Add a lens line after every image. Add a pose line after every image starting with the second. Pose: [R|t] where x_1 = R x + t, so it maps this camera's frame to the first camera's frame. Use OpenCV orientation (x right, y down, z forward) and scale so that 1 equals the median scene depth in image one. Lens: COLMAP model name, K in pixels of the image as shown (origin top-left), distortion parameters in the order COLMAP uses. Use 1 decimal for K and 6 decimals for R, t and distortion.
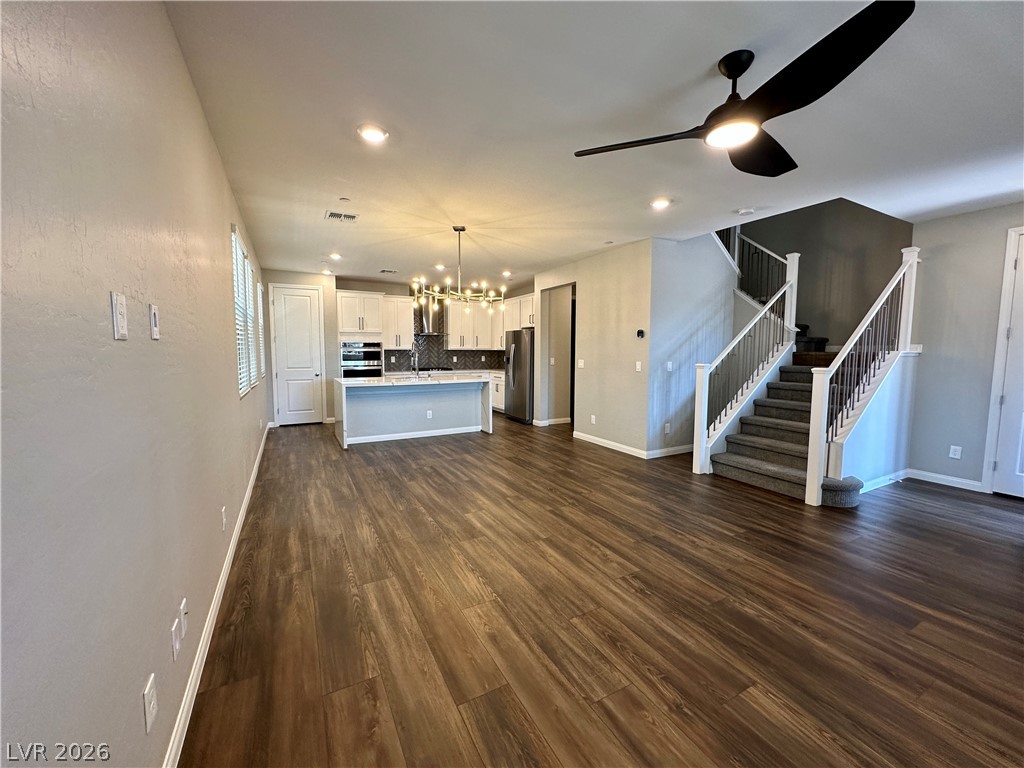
lens RADIAL K [[408.9, 0, 509.6], [0, 408.9, 380.6], [0, 0, 1]] dist [-0.002635, 0.000045]
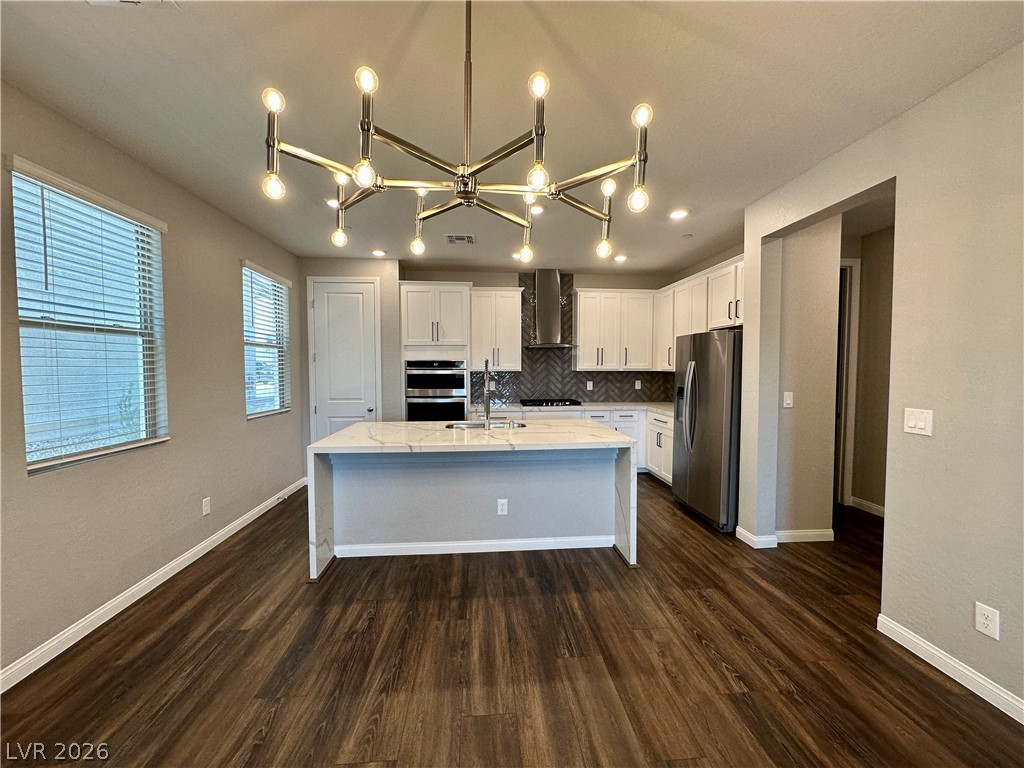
lens RADIAL K [[408.9, 0, 511.5], [0, 408.9, 383.9], [0, 0, 1]] dist [-0.002635, 0.000045]
pose [[0.917752, 0.013627, -0.396919, 0.008238], [-0.025507, 0.999370, -0.024667, -0.070859], [0.396333, 0.032762, 0.917522, 0.742018]]
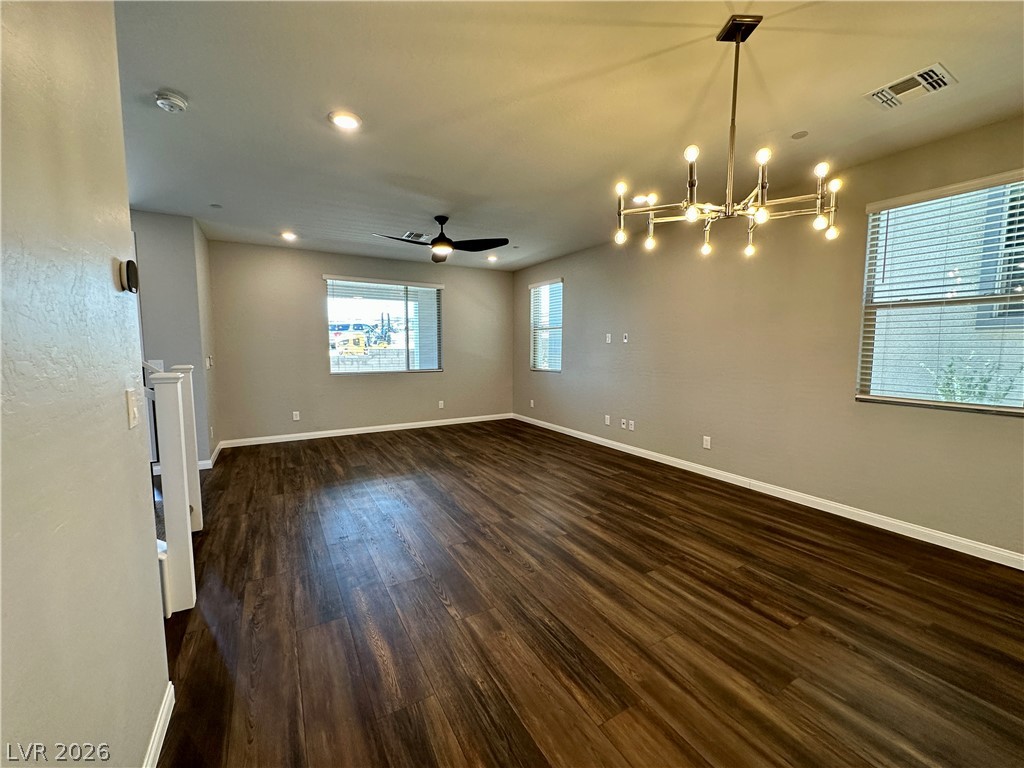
lens RADIAL K [[408.9, 0, 512.9], [0, 408.9, 383.7], [0, 0, 1]] dist [-0.002635, 0.000045]
pose [[-0.999025, 0.002879, -0.044062, 0.100535], [-0.004516, 0.985979, 0.166809, -0.099007], [0.043924, 0.166845, -0.985004, 1.346903]]
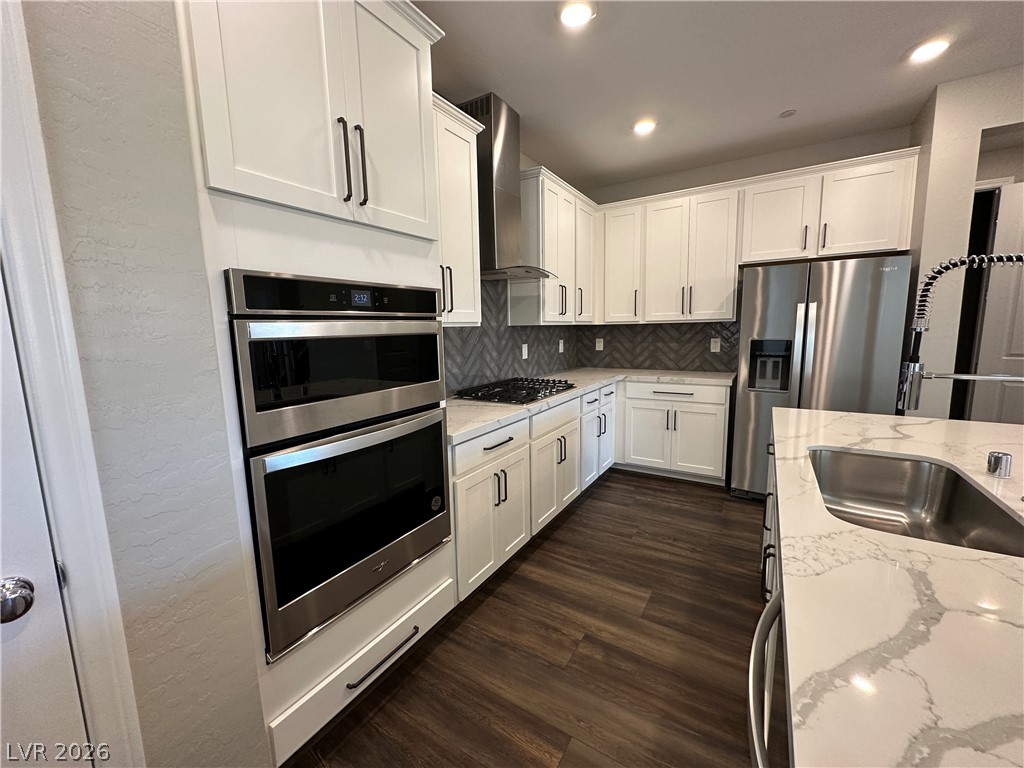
lens RADIAL K [[408.9, 0, 509.2], [0, 408.9, 380.1], [0, 0, 1]] dist [-0.002635, 0.000045]
pose [[0.862323, -0.086508, 0.498915, -0.642328], [0.061914, 0.995919, 0.065673, -0.100455], [-0.502560, -0.025742, 0.864159, 1.345076]]
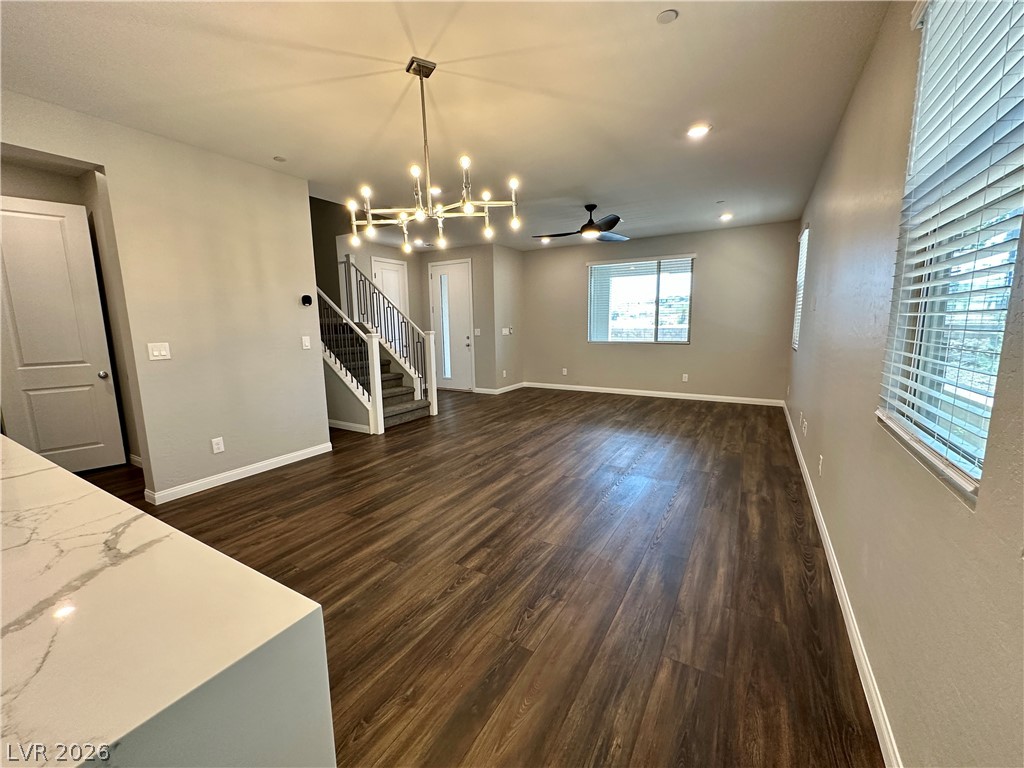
lens RADIAL K [[408.9, 0, 514.1], [0, 408.9, 387.0], [0, 0, 1]] dist [-0.002635, 0.000045]
pose [[-0.521441, -0.130595, 0.843235, -0.602842], [0.077725, 0.976841, 0.199351, -0.082858], [-0.849740, 0.169490, -0.499214, 1.145755]]
